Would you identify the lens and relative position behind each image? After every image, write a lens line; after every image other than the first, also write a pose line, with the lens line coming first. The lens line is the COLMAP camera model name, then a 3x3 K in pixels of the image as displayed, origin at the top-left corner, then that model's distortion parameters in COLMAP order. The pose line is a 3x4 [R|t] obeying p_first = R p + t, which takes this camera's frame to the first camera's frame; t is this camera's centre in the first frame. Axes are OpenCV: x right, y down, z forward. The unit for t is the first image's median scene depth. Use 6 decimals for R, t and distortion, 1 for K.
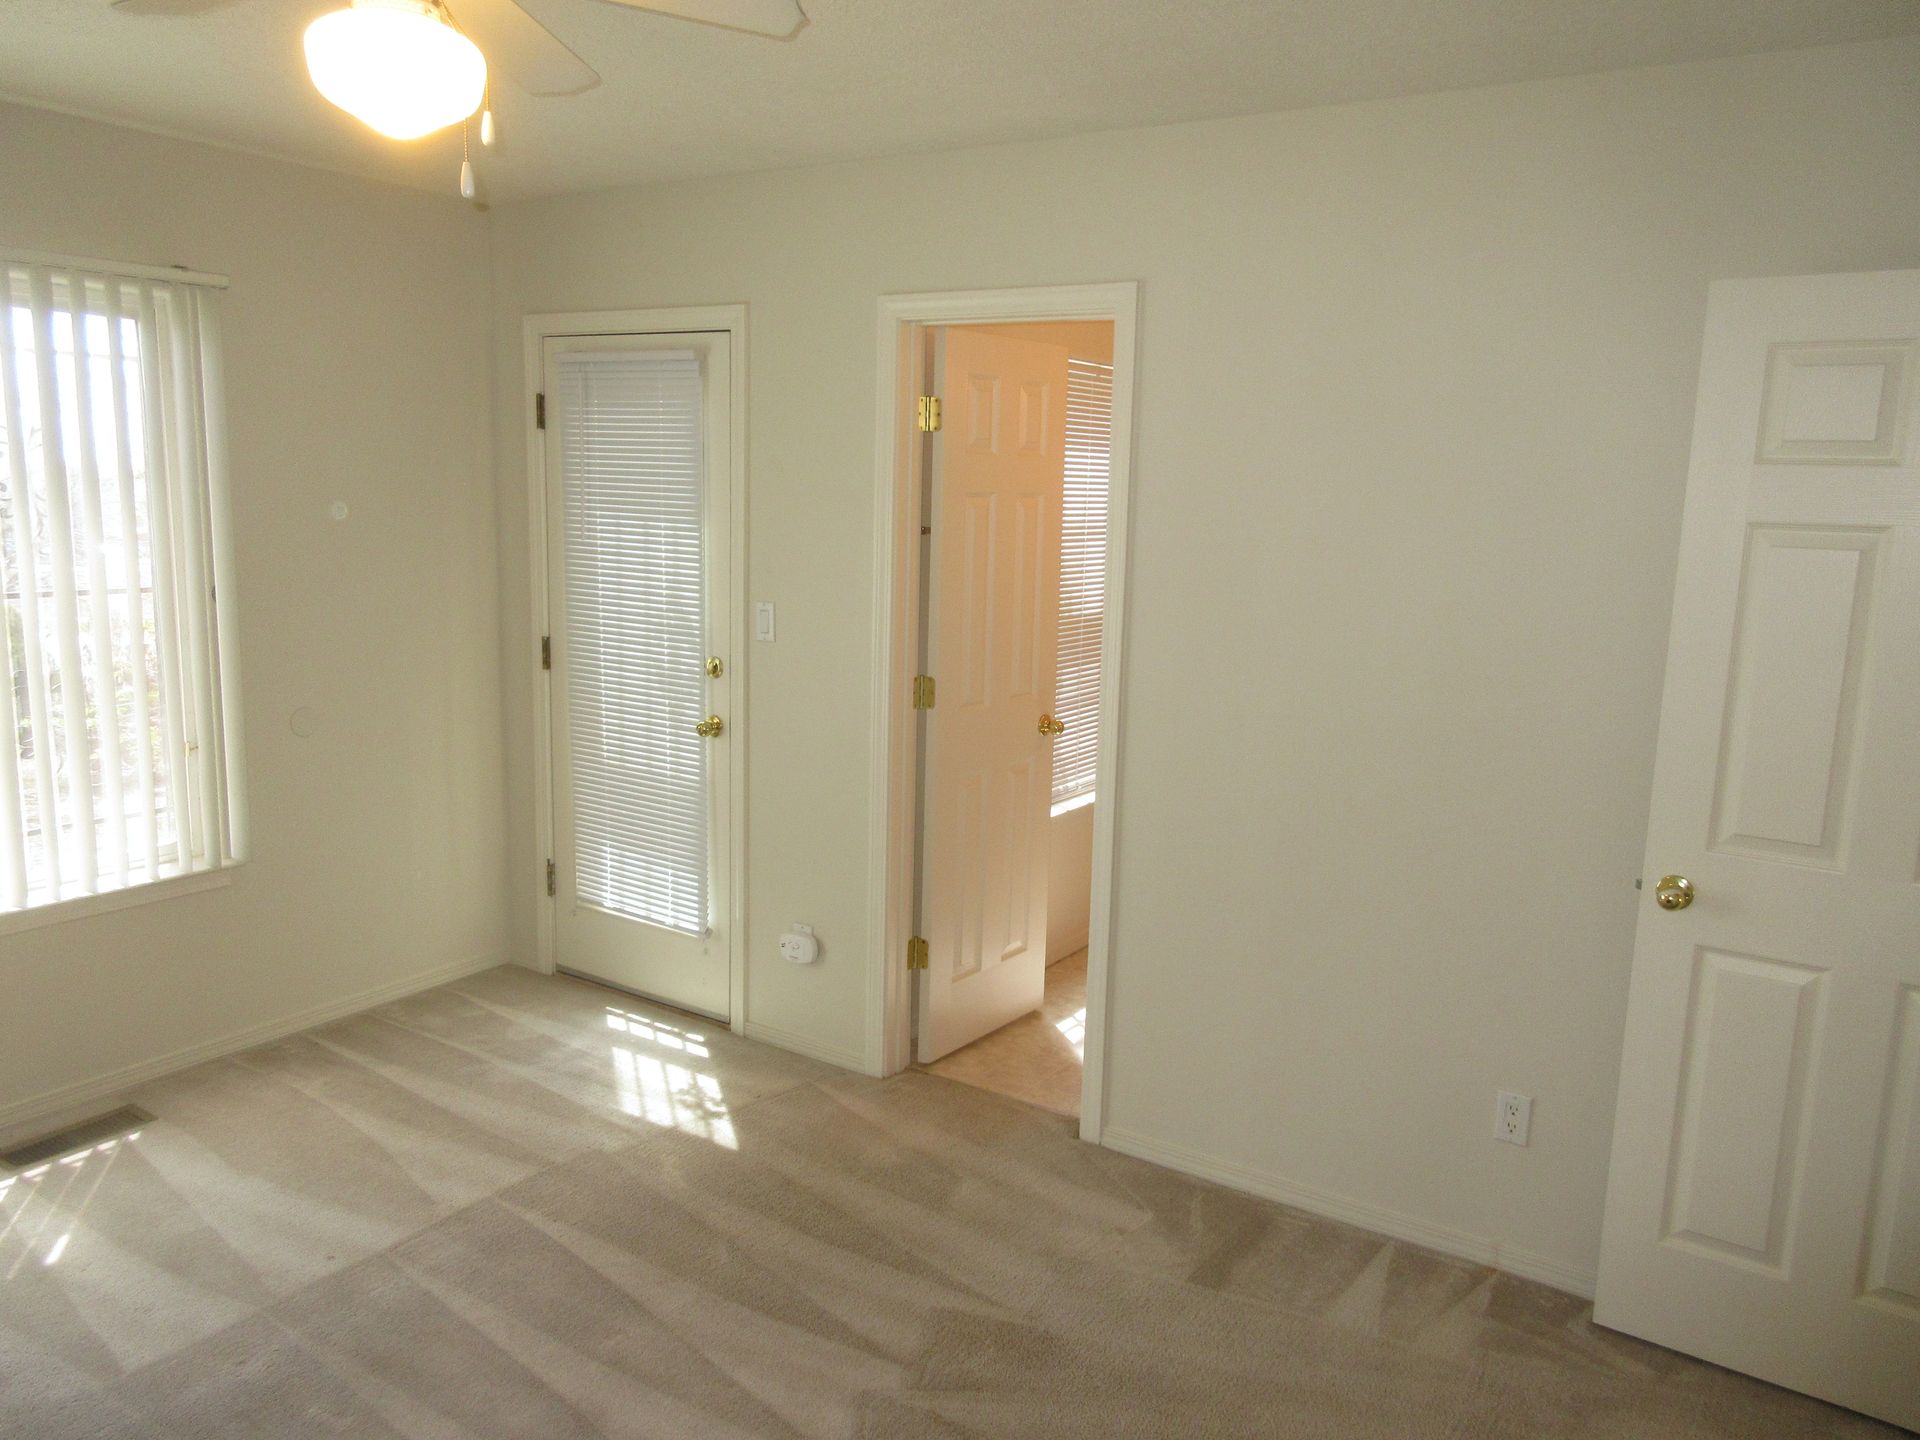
lens RADIAL K [[1435.4, 0, 971.0], [0, 1435.4, 726.6], [0, 0, 1]] dist [0.001526, -0.000650]
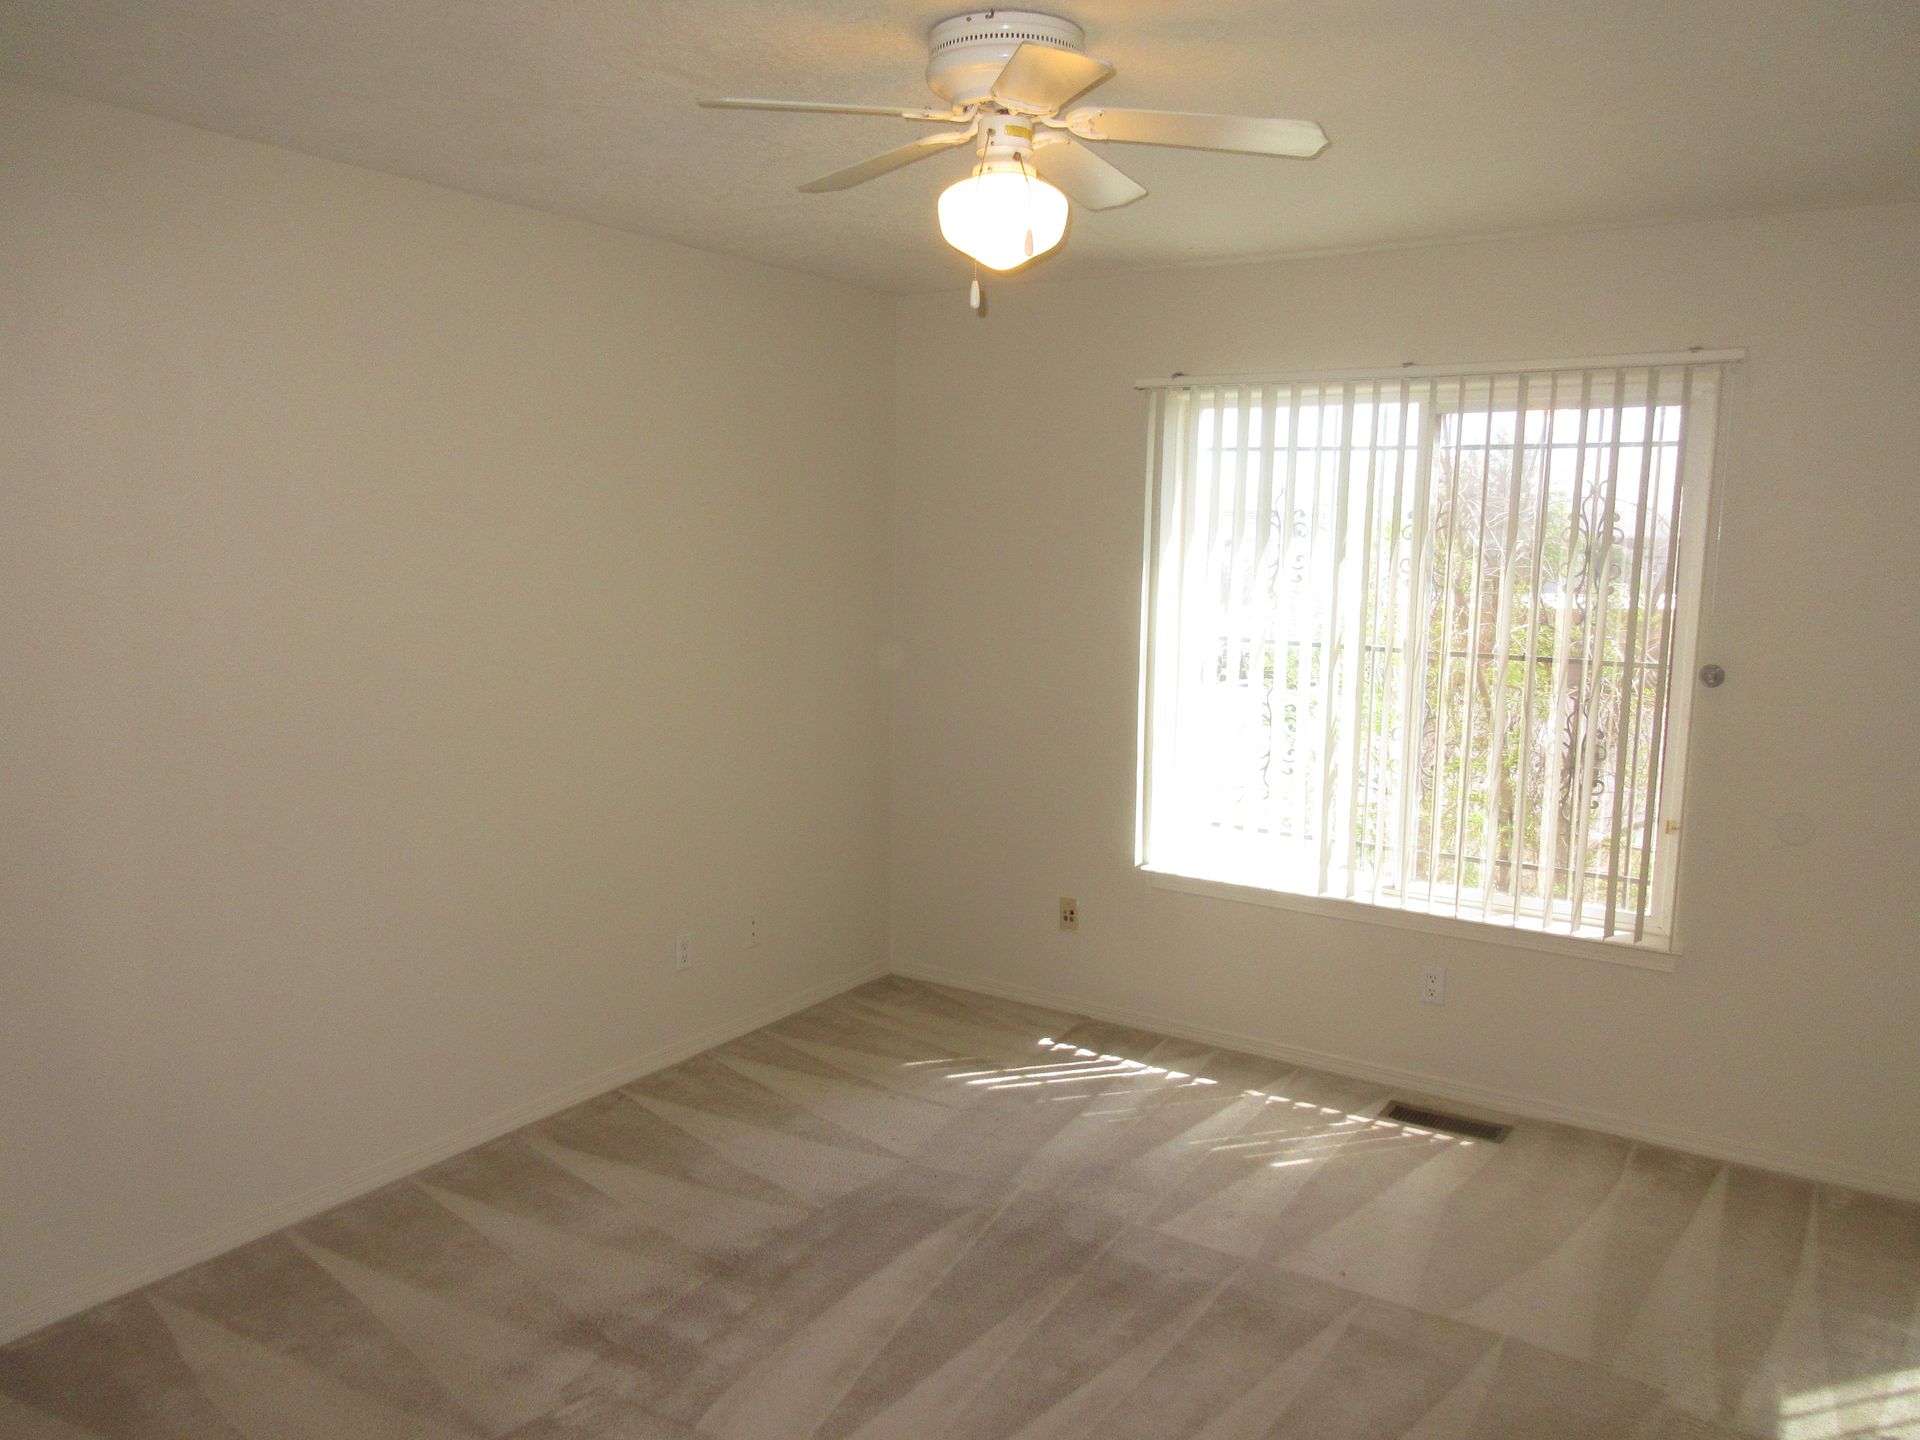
lens RADIAL K [[1435.4, 0, 971.0], [0, 1435.4, 726.6], [0, 0, 1]] dist [0.001526, -0.000650]
pose [[0.007549, 0.112714, -0.993599, 0.503885], [-0.190513, 0.975590, 0.109223, -0.080640], [0.981656, 0.188469, 0.028838, 0.558762]]
